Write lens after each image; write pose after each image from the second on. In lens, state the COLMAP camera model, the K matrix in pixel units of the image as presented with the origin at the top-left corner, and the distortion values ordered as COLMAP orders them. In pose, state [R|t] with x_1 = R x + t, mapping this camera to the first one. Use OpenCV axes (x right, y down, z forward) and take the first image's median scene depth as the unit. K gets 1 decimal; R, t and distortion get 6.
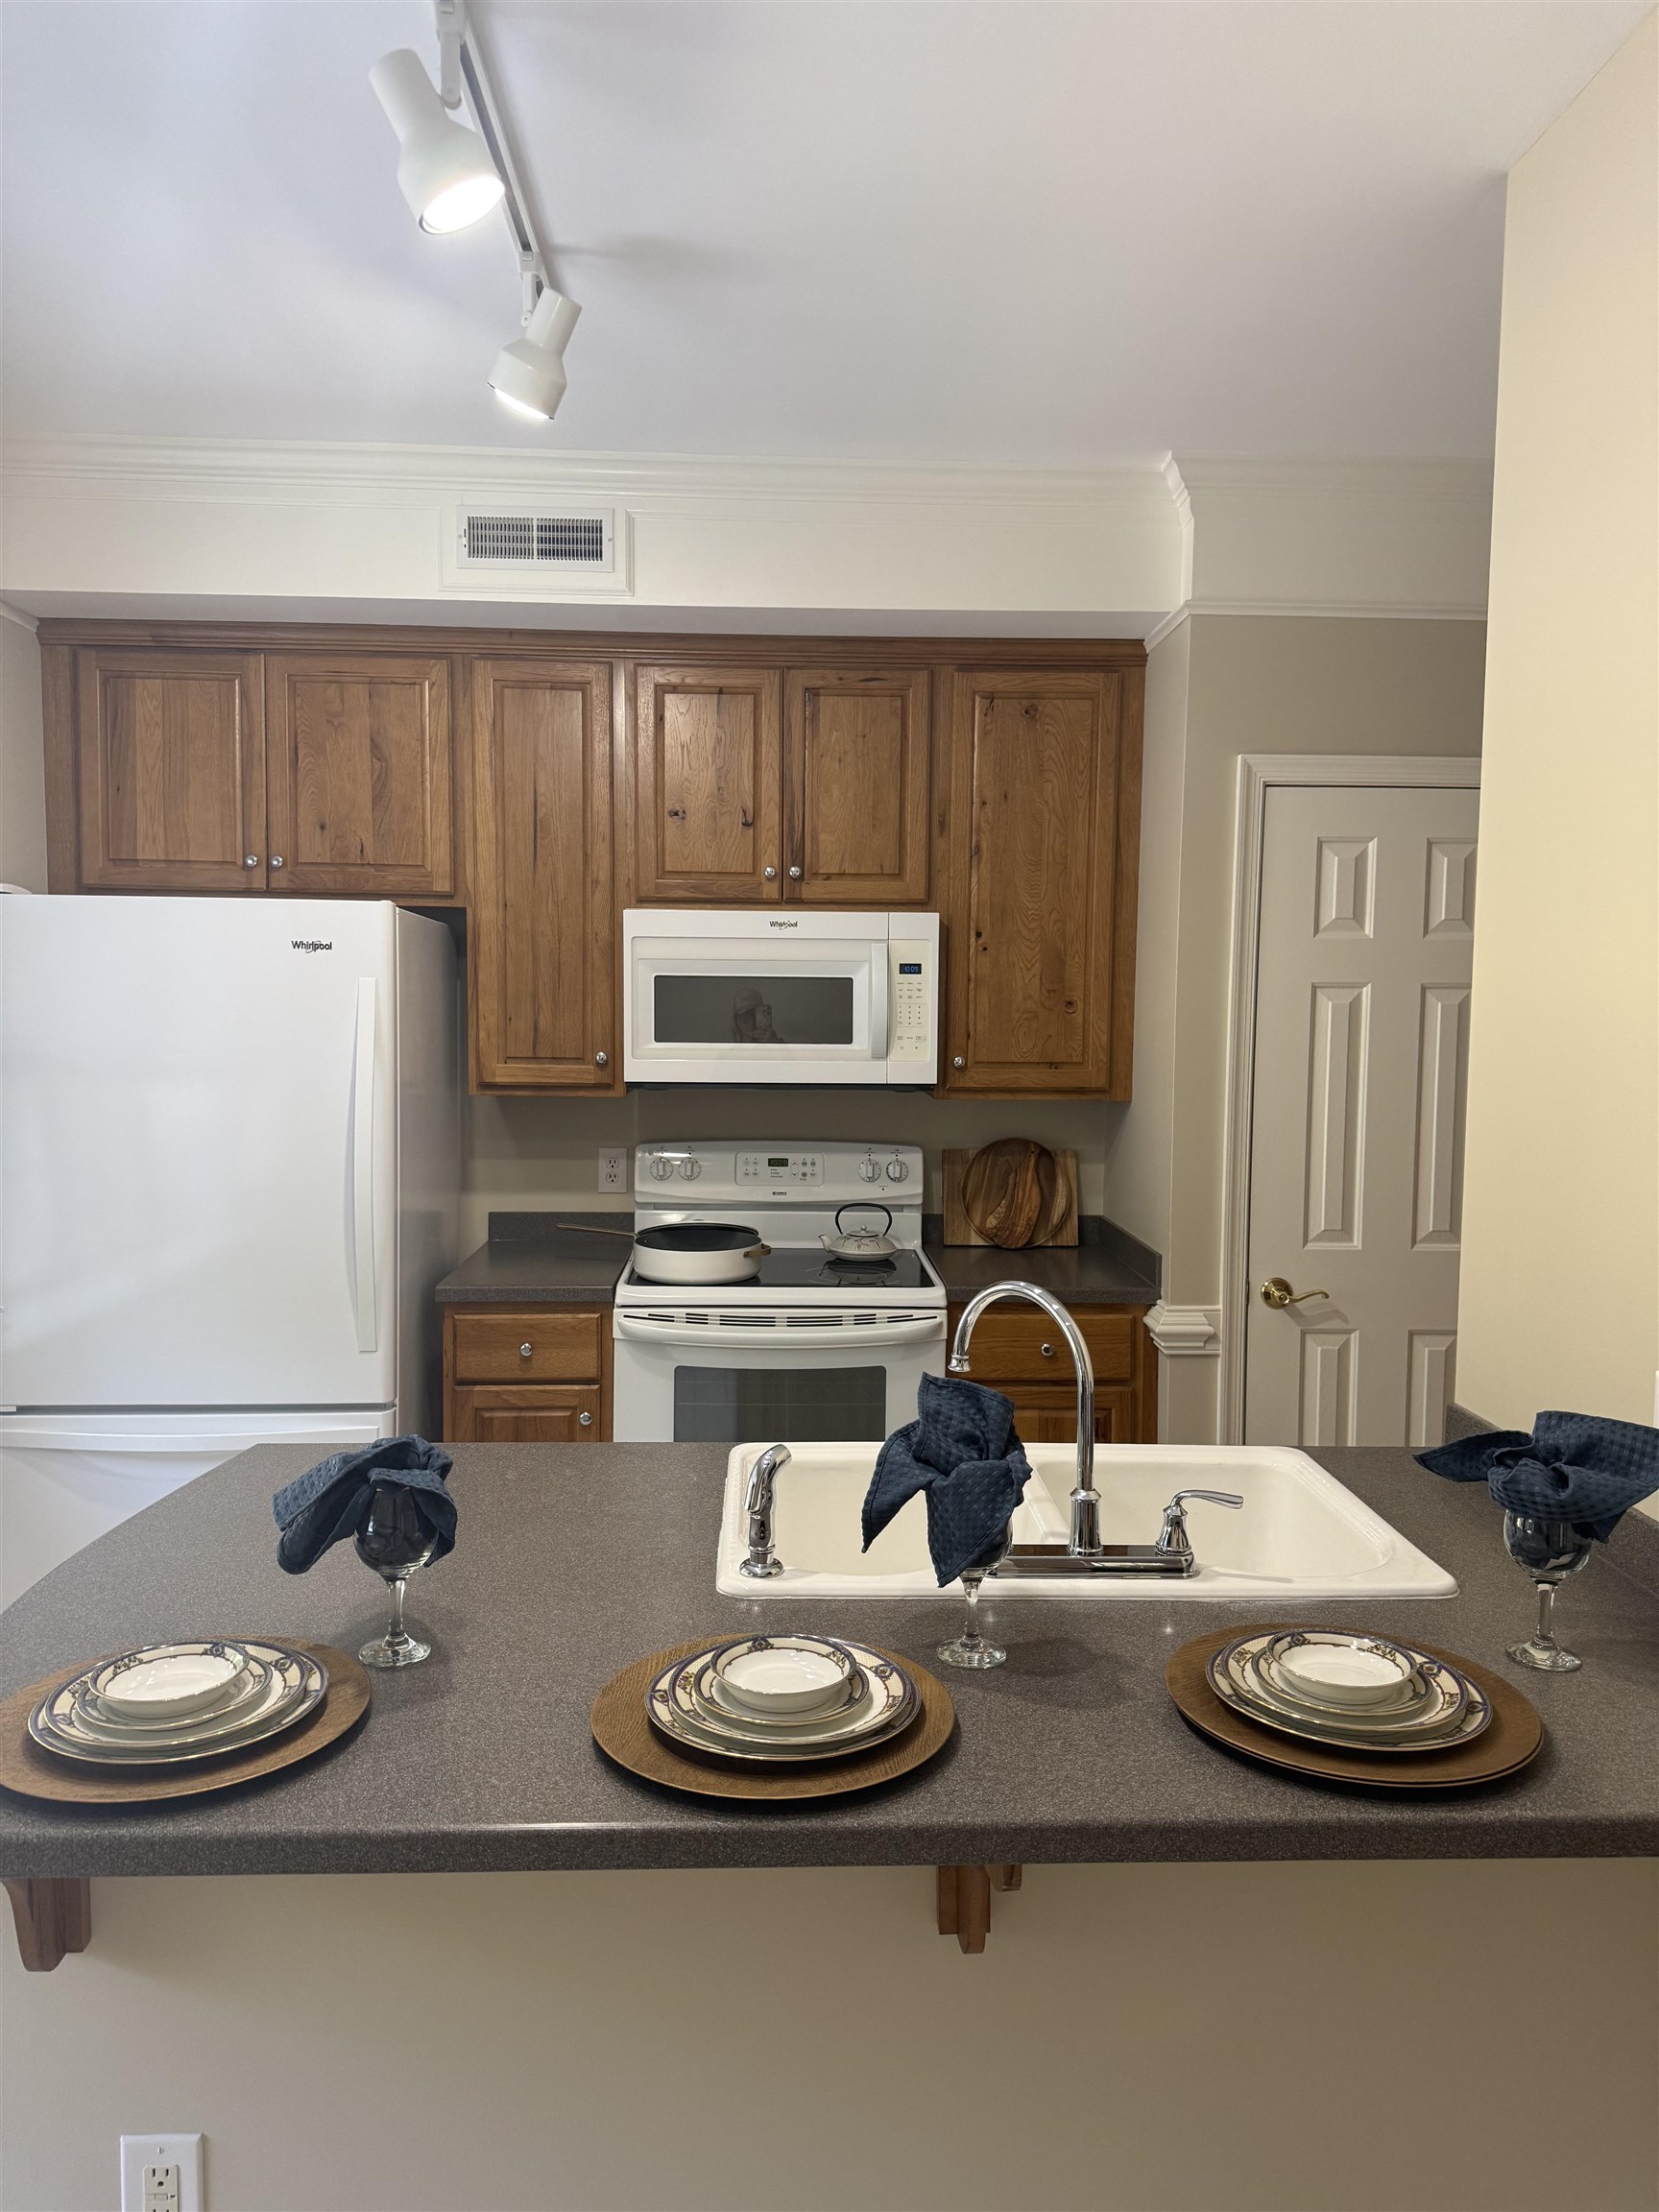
lens RADIAL K [[1544.7, 0, 829.5], [0, 1544.7, 1106.0], [0, 0, 1]] dist [0.064896, 0.000083]
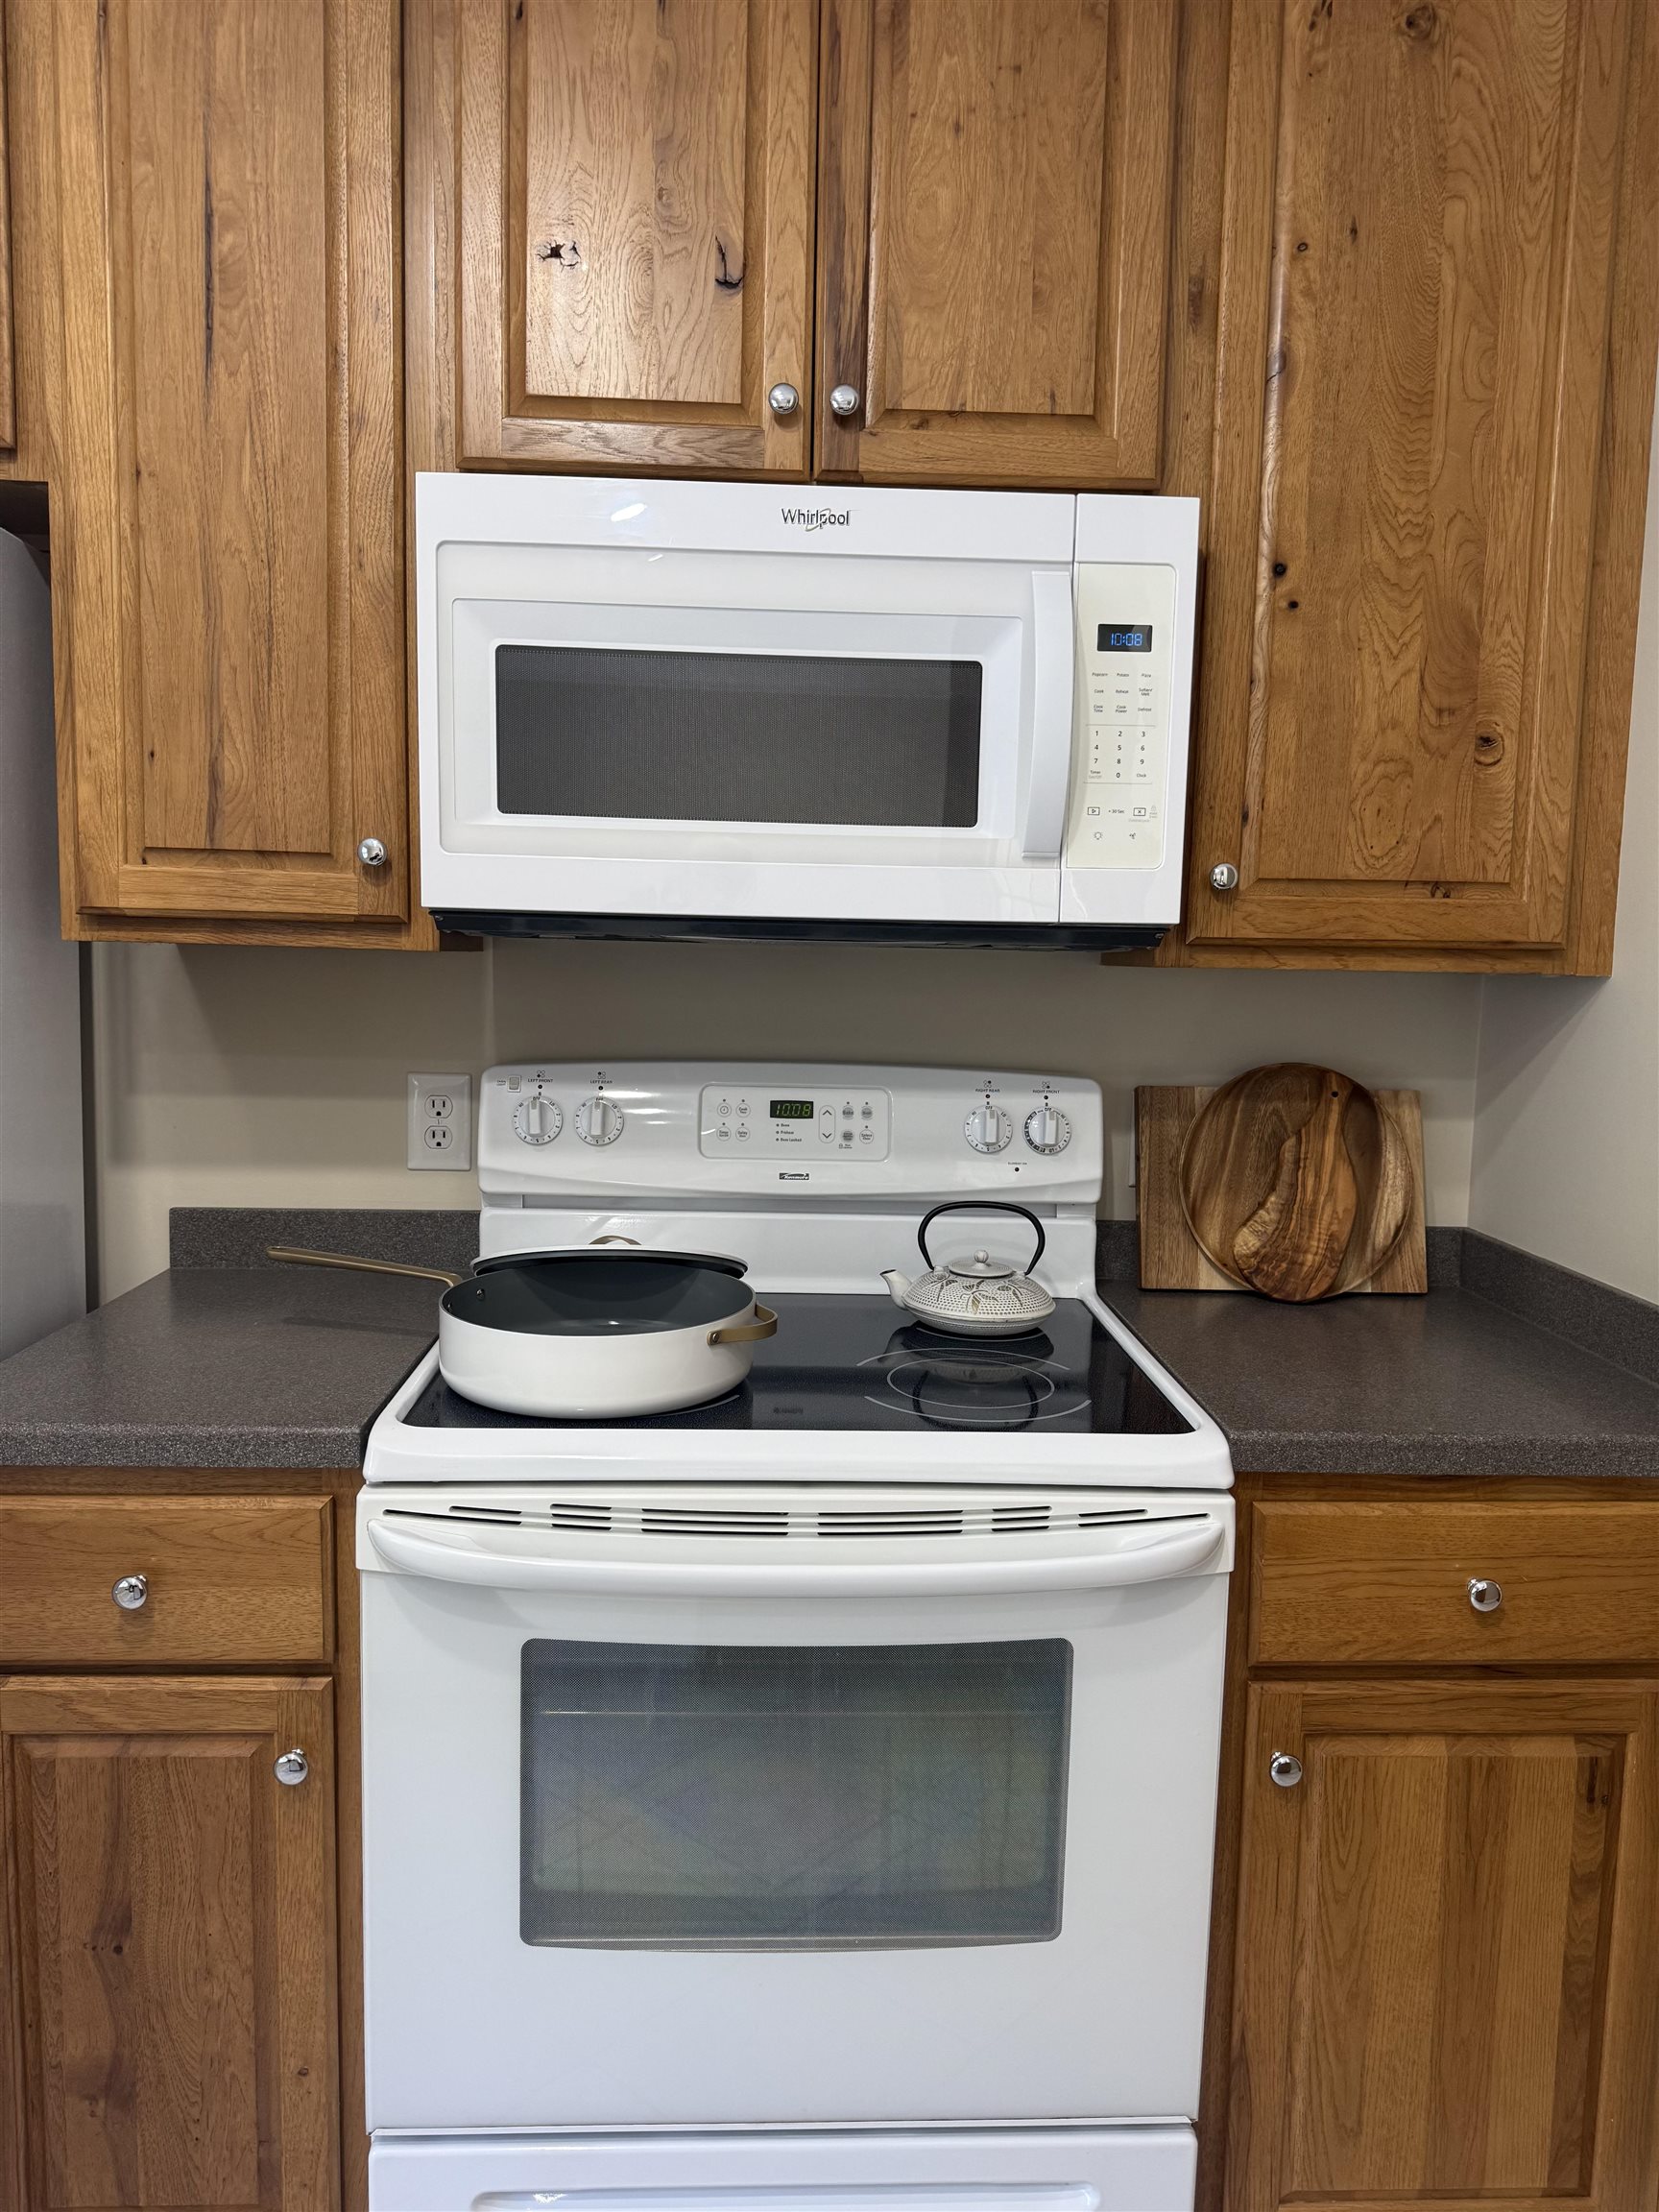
lens RADIAL K [[1541.8, 0, 829.5], [0, 1541.8, 1106.0], [0, 0, 1]] dist [-0.000446, -0.001641]
pose [[0.999934, 0.011287, 0.002227, -0.024818], [-0.011353, 0.999408, 0.032467, 0.022053], [-0.001859, -0.032490, 0.999470, 0.581698]]
